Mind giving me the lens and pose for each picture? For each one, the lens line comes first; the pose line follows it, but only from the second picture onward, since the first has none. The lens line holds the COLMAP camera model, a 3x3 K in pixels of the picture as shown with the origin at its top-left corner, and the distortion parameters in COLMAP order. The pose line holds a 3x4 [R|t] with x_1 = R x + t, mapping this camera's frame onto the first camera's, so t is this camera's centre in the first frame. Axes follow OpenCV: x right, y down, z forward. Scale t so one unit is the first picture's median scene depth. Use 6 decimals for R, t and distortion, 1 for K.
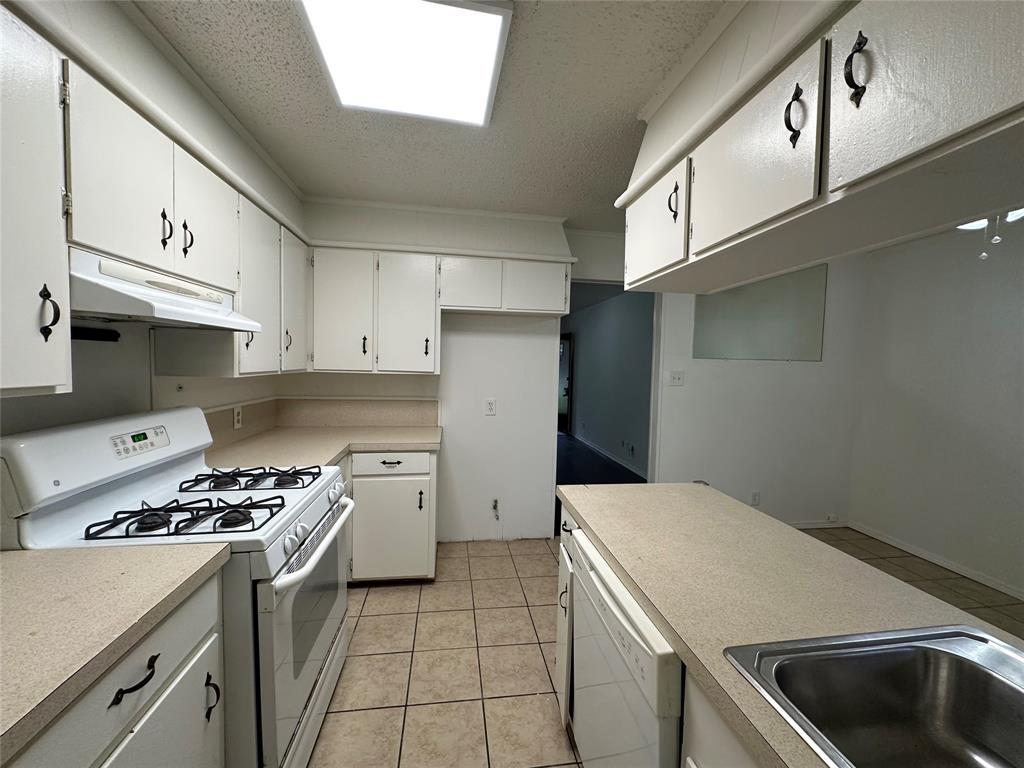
lens RADIAL K [[410.3, 0, 513.0], [0, 410.3, 387.1], [0, 0, 1]] dist [0.000154, 0.000183]
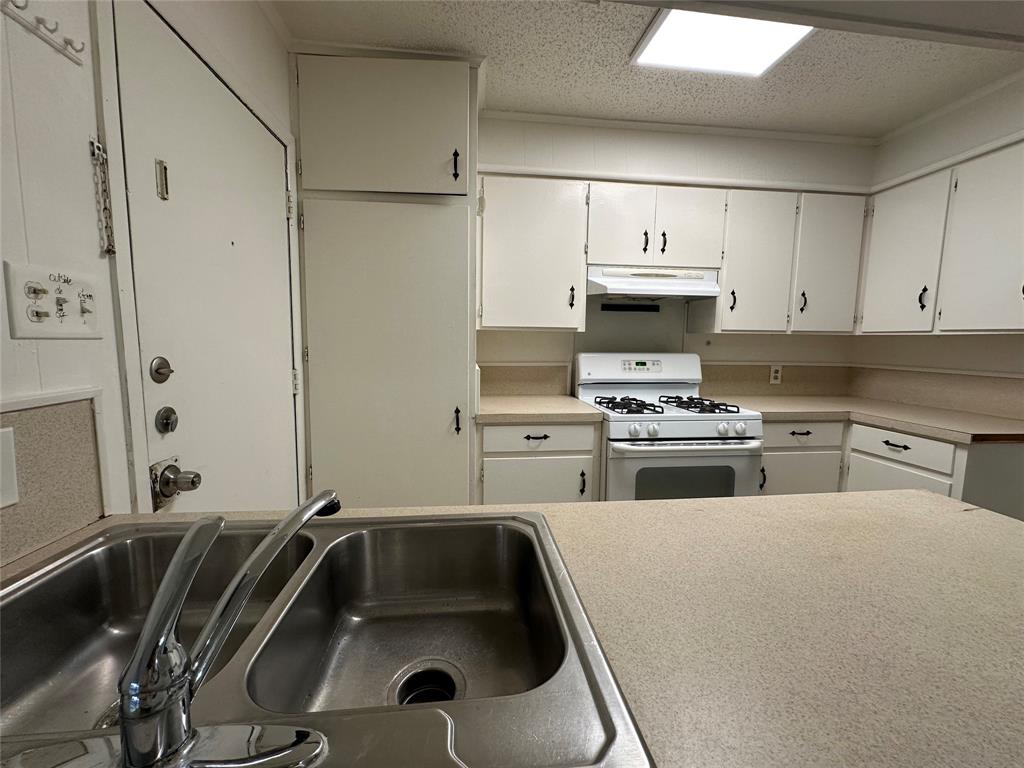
lens RADIAL K [[410.3, 0, 510.0], [0, 410.3, 382.2], [0, 0, 1]] dist [0.000154, 0.000183]
pose [[-0.042559, 0.077091, -0.996115, 0.717862], [-0.075131, 0.993949, 0.080134, 0.082188], [0.996265, 0.078250, -0.036510, 0.407281]]
